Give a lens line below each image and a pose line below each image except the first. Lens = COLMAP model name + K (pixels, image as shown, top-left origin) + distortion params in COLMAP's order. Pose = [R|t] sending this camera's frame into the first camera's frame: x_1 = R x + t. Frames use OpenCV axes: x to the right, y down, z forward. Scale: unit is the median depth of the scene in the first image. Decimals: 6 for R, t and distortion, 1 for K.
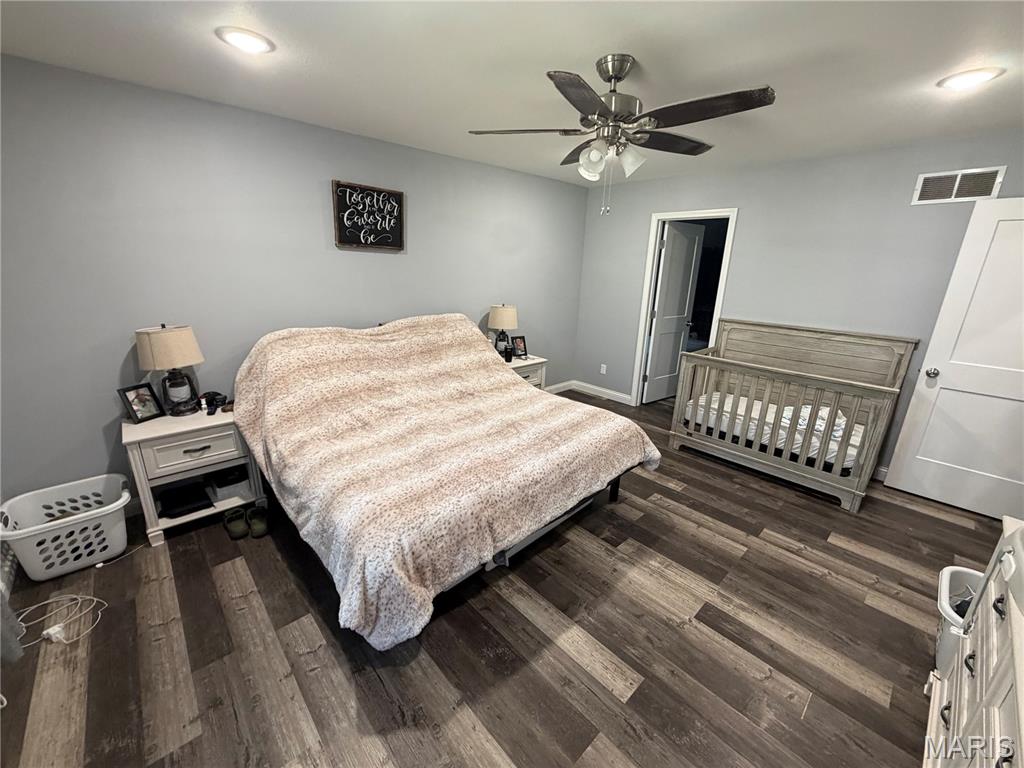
lens RADIAL K [[408.8, 0, 508.0], [0, 408.8, 387.0], [0, 0, 1]] dist [-0.001348, 0.001275]
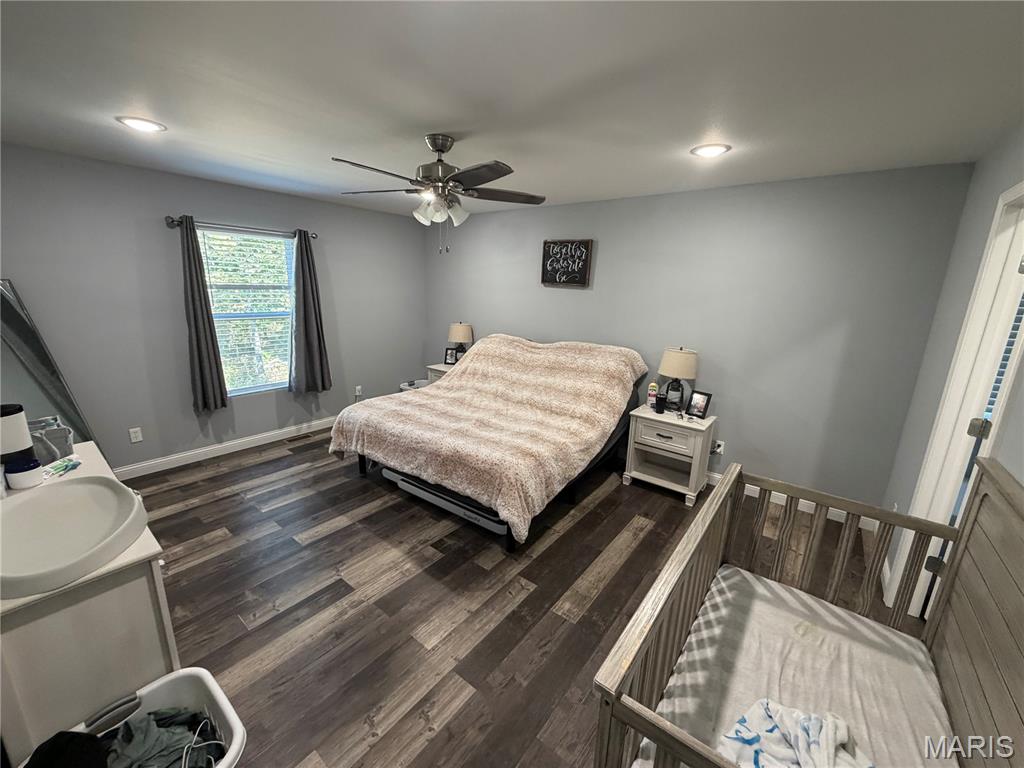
lens RADIAL K [[408.8, 0, 511.9], [0, 408.8, 384.7], [0, 0, 1]] dist [-0.001348, 0.001275]
pose [[0.166972, 0.215150, -0.962201, 1.069203], [-0.313719, 0.936775, 0.155024, -0.213172], [0.934720, 0.275976, 0.223912, 0.708963]]
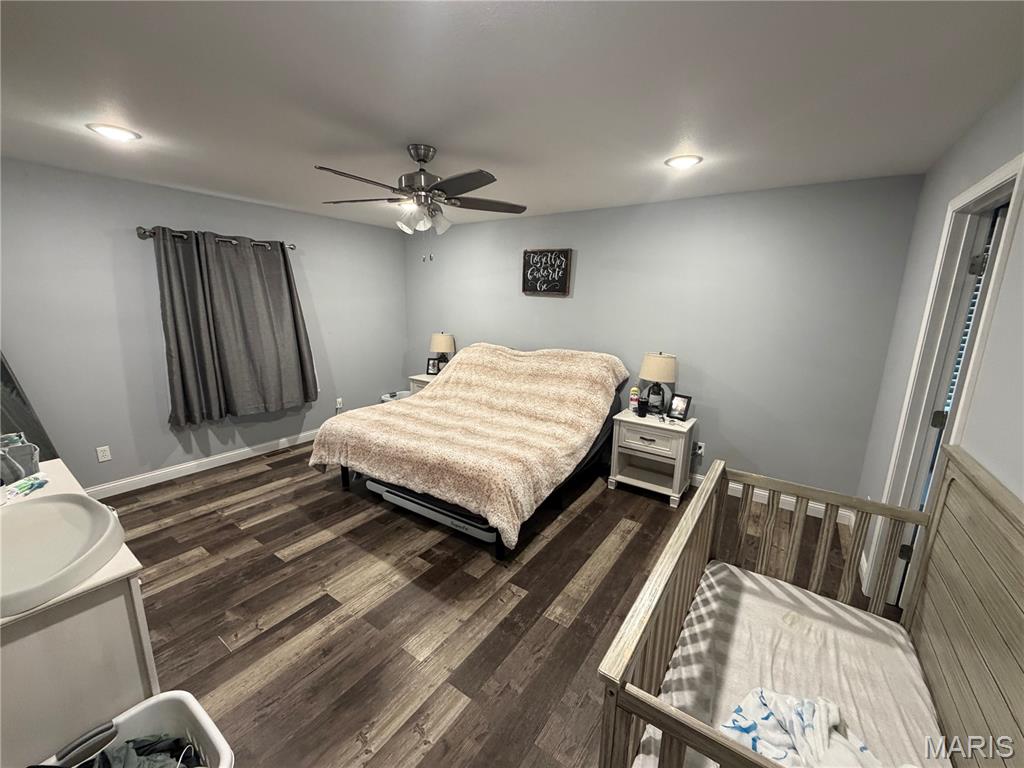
lens RADIAL K [[408.8, 0, 511.6], [0, 408.8, 384.7], [0, 0, 1]] dist [-0.001348, 0.001275]
pose [[0.217926, 0.183697, -0.958522, 1.073710], [-0.298682, 0.947557, 0.113689, -0.198412], [0.929138, 0.261518, 0.261364, 0.699214]]
